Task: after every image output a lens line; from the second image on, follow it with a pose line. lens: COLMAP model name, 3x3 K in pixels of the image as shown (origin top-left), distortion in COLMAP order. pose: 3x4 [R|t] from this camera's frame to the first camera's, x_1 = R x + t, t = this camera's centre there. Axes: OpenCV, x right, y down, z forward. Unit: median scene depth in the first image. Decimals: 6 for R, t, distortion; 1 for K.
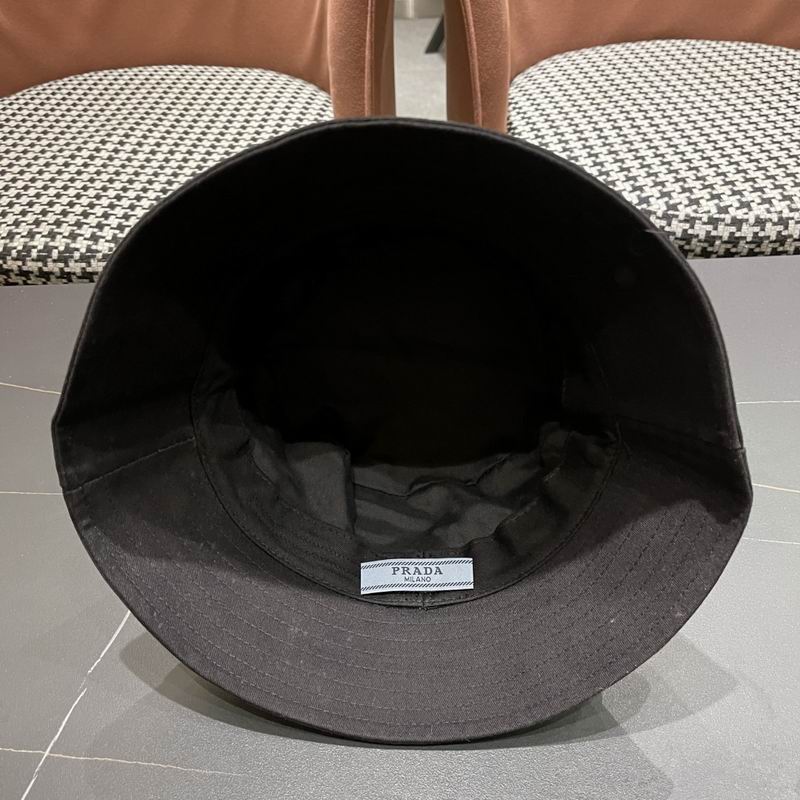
lens RADIAL K [[852.9, 0, 404.3], [0, 852.9, 399.7], [0, 0, 1]] dist [0.012287, 0.000000]
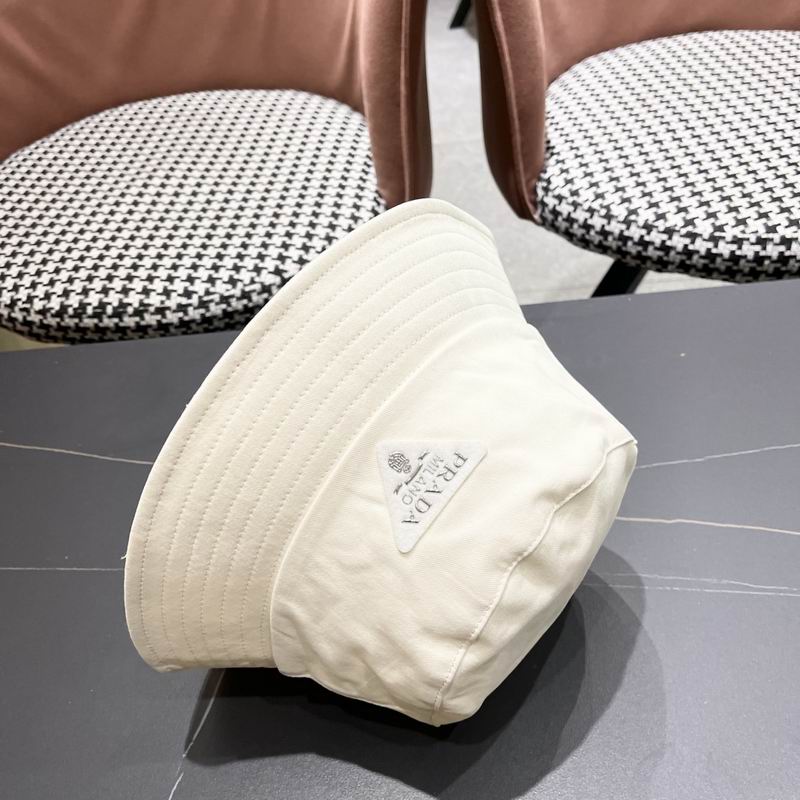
lens RADIAL K [[852.9, 0, 404.2], [0, 852.9, 405.1], [0, 0, 1]] dist [0.012287, 0.000000]
pose [[0.997793, -0.048863, -0.044955, -0.015007], [0.051034, 0.997520, 0.048479, -0.086255], [0.042475, -0.050666, 0.997812, -0.012804]]
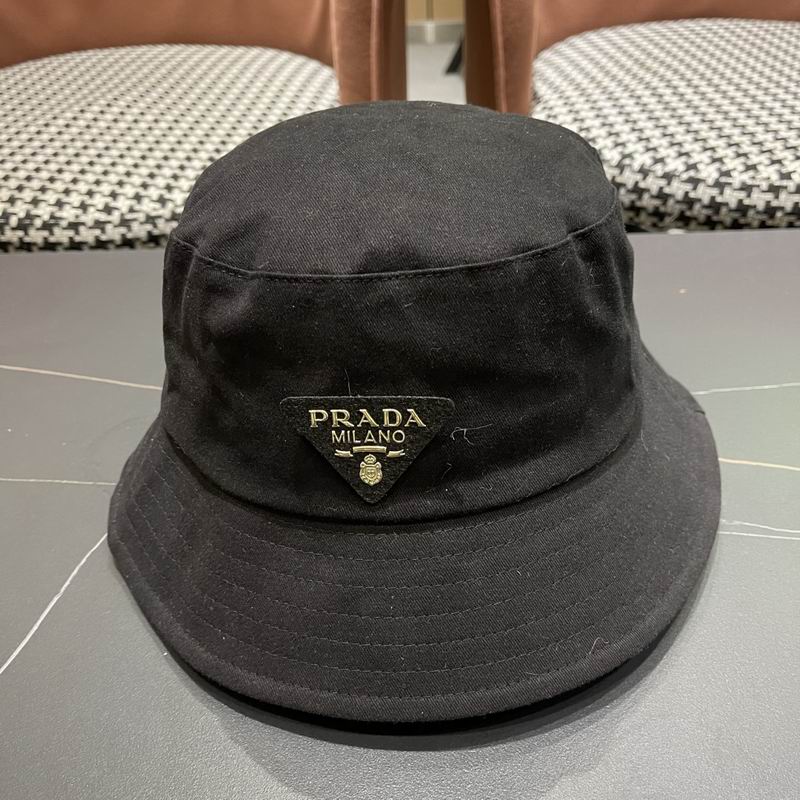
lens RADIAL K [[852.9, 0, 401.0], [0, 852.9, 402.9], [0, 0, 1]] dist [0.012287, 0.000000]
pose [[0.999647, 0.013441, -0.022904, 0.009706], [-0.014513, 0.998775, -0.047305, 0.049735], [0.022240, 0.047621, 0.998618, 0.140351]]
